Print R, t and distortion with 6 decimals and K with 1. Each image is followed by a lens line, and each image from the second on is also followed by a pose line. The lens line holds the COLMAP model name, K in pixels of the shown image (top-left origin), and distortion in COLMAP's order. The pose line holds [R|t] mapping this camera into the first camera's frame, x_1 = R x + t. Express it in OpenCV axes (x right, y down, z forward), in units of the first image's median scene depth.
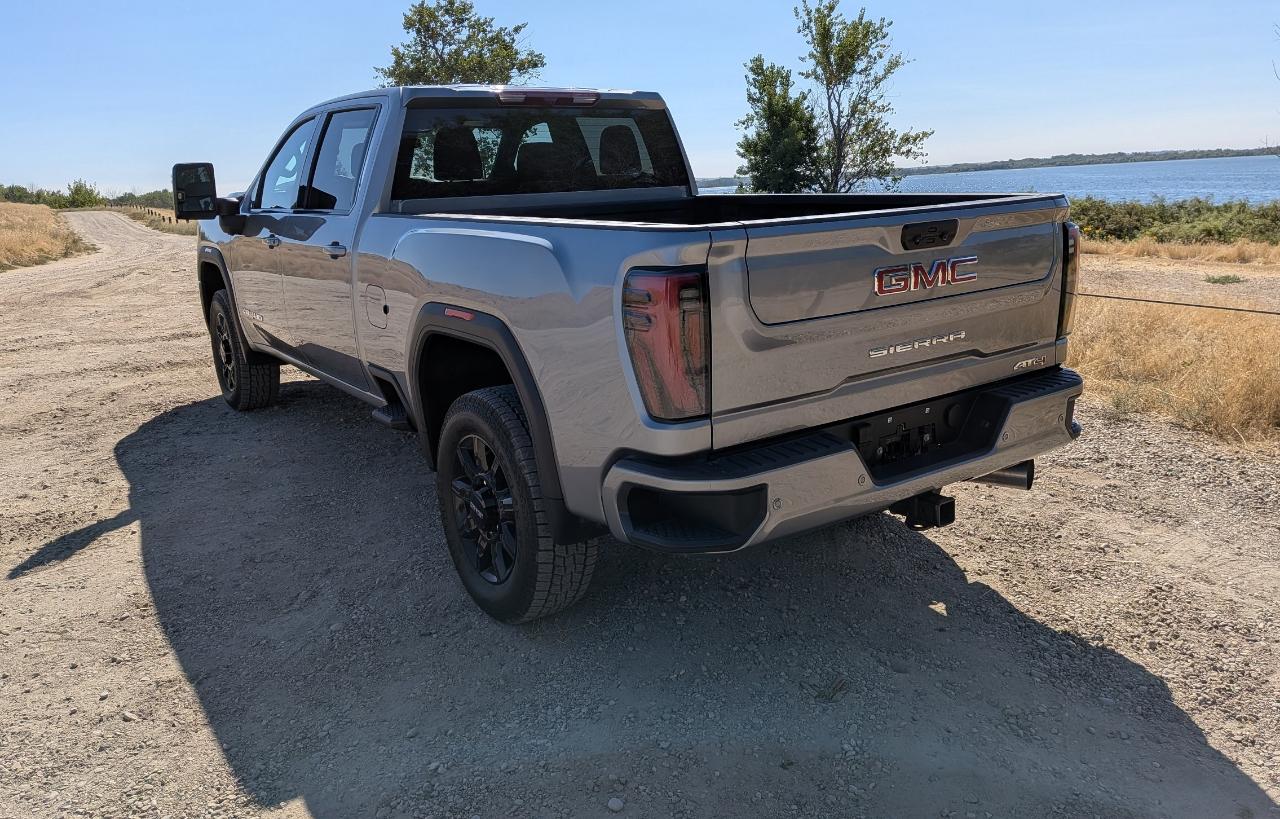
lens RADIAL K [[996.9, 0, 639.1], [0, 996.9, 404.4], [0, 0, 1]] dist [0.010407, 0.002188]
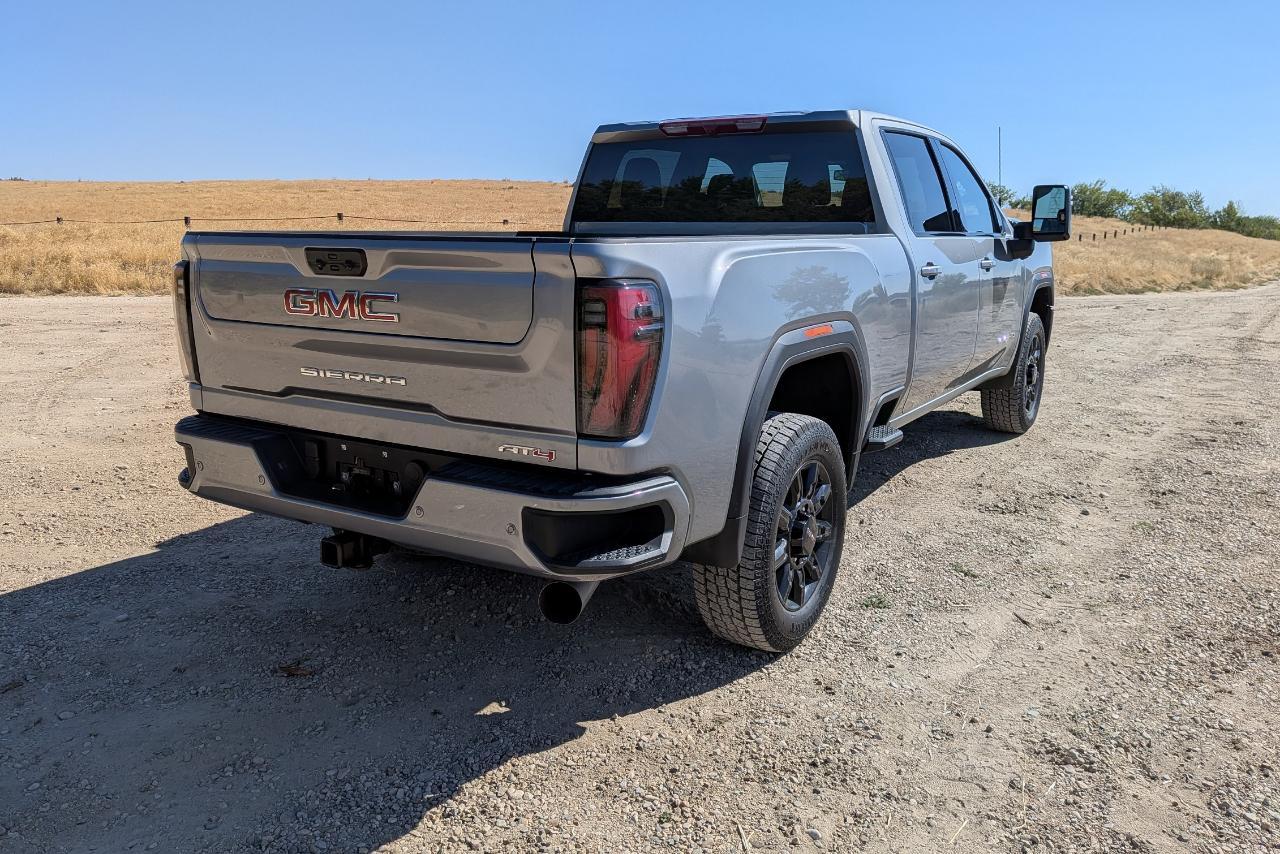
lens RADIAL K [[962.2, 0, 639.2], [0, 962.2, 432.4], [0, 0, 1]] dist [-0.005838, -0.000786]
pose [[0.421151, 0.240187, -0.874610, 1.237154], [-0.238733, 0.959651, 0.148584, -0.215603], [0.875008, 0.146222, 0.461498, 0.838274]]
